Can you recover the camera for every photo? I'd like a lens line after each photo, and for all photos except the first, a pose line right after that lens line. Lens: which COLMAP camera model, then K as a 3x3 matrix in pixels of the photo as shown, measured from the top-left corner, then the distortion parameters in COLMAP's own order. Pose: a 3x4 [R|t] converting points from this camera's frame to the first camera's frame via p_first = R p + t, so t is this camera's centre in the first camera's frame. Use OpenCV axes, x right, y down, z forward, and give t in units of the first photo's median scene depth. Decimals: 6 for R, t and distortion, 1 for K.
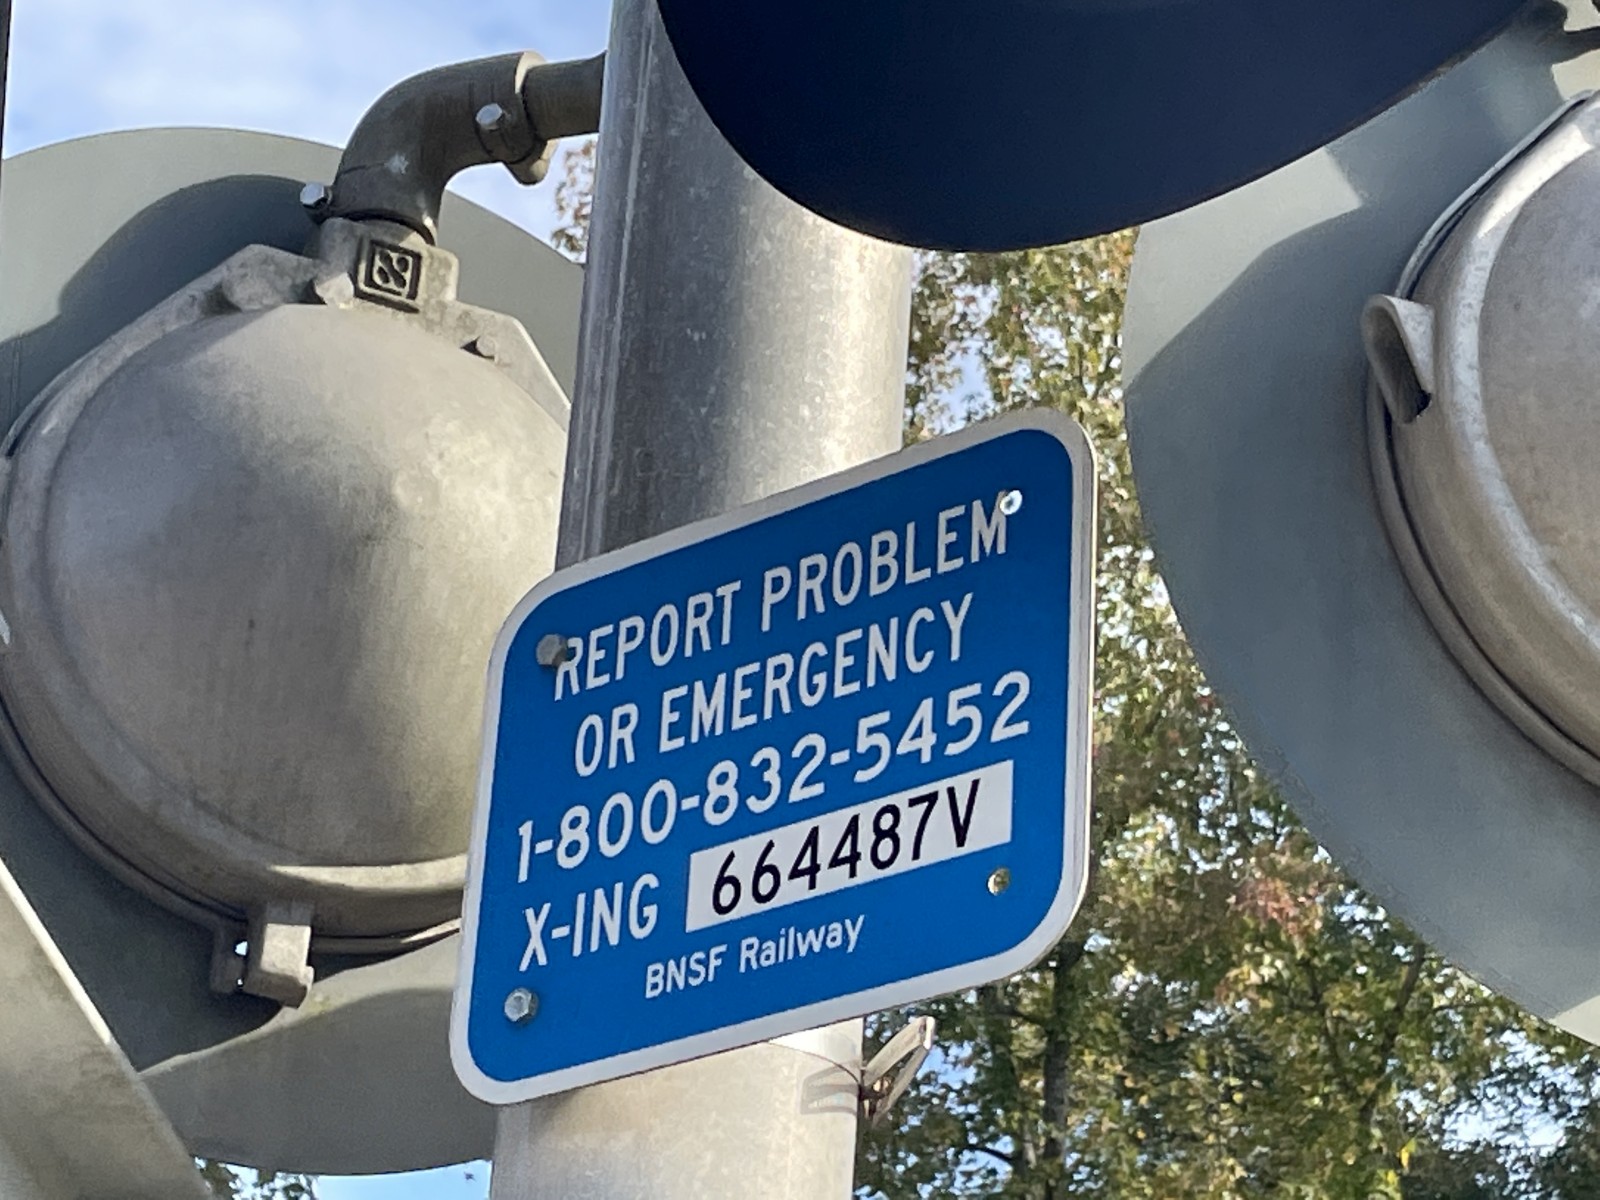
lens RADIAL K [[4554.0, 0, 783.1], [0, 4554.0, 660.2], [0, 0, 1]] dist [0.154083, 0.000000]
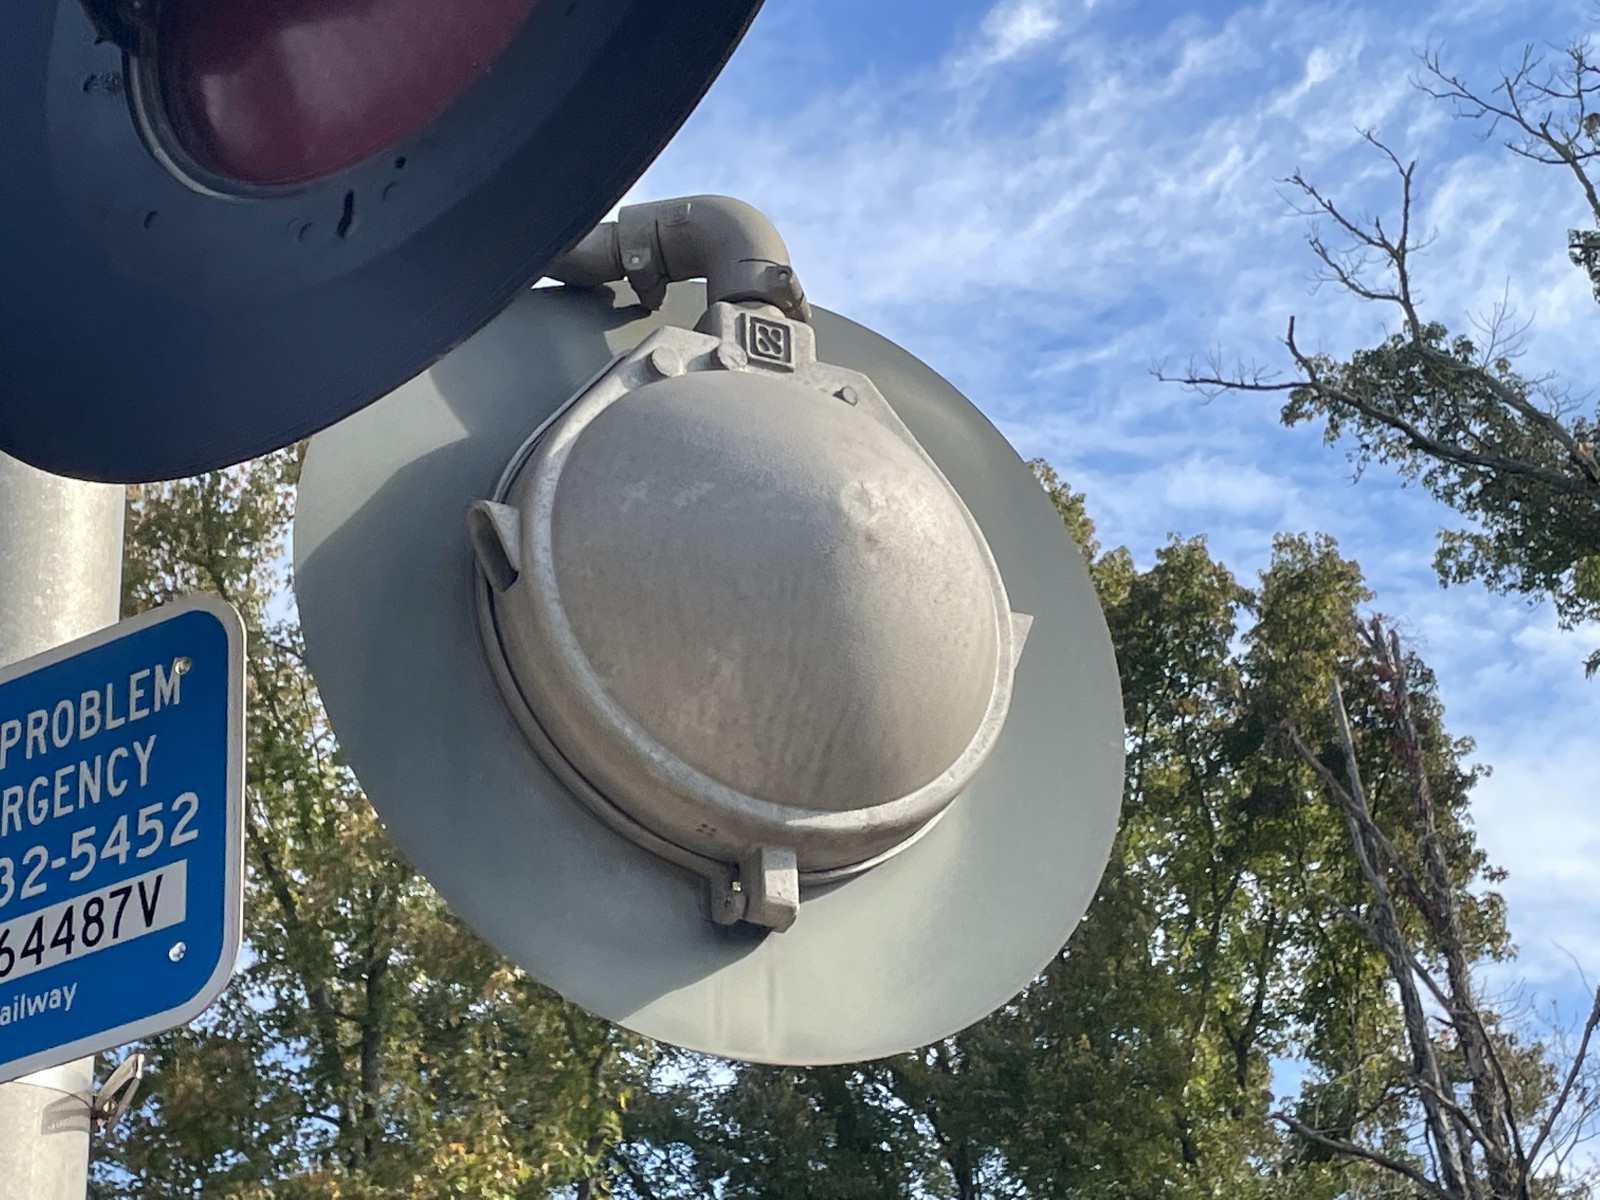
lens RADIAL K [[3281.0, 0, 756.6], [0, 3281.0, 584.1], [0, 0, 1]] dist [0.110509, 0.000000]
pose [[0.983376, -0.034169, 0.178339, 0.042872], [0.043017, 0.998016, -0.045983, -0.006626], [-0.176414, 0.052891, 0.982894, 0.015703]]
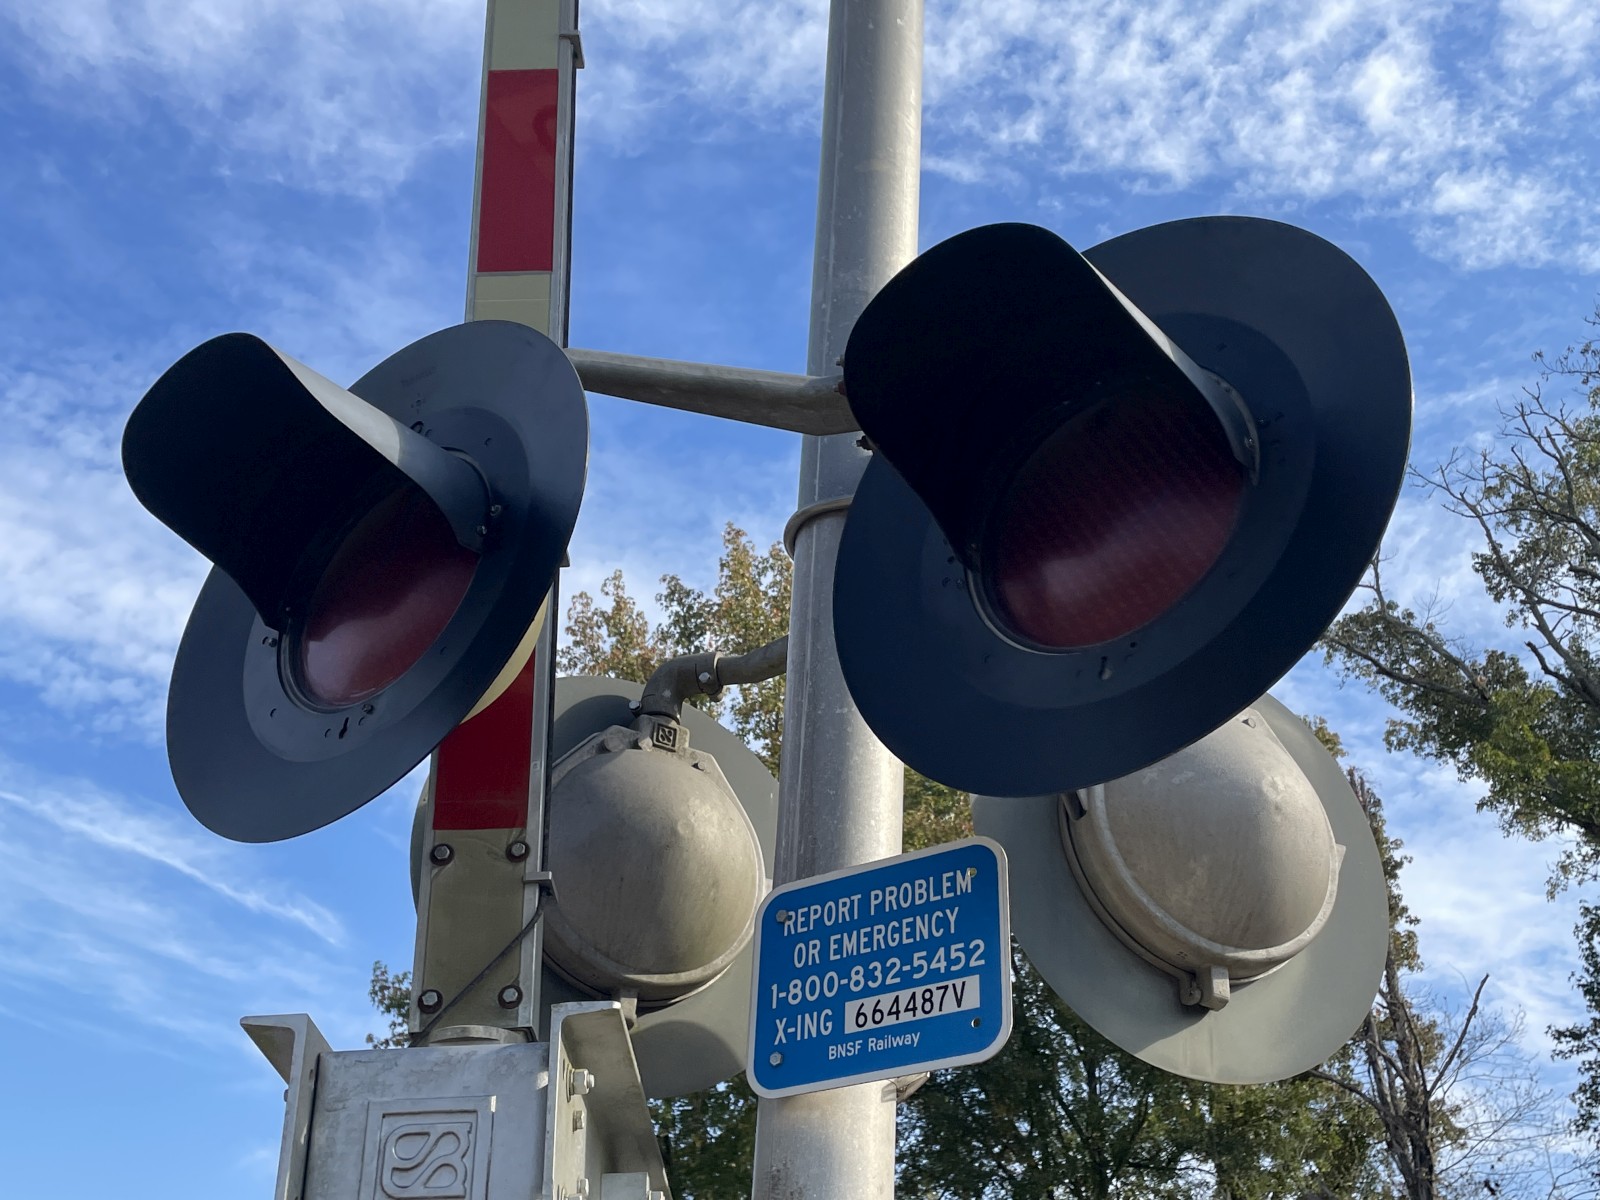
lens RADIAL K [[1840.0, 0, 791.5], [0, 1840.0, 600.7], [0, 0, 1]] dist [0.059386, 0.000000]
pose [[0.996484, 0.031086, 0.077808, -0.141219], [-0.022618, 0.993954, -0.107446, -0.072659], [-0.080678, 0.105308, 0.991162, -0.077299]]
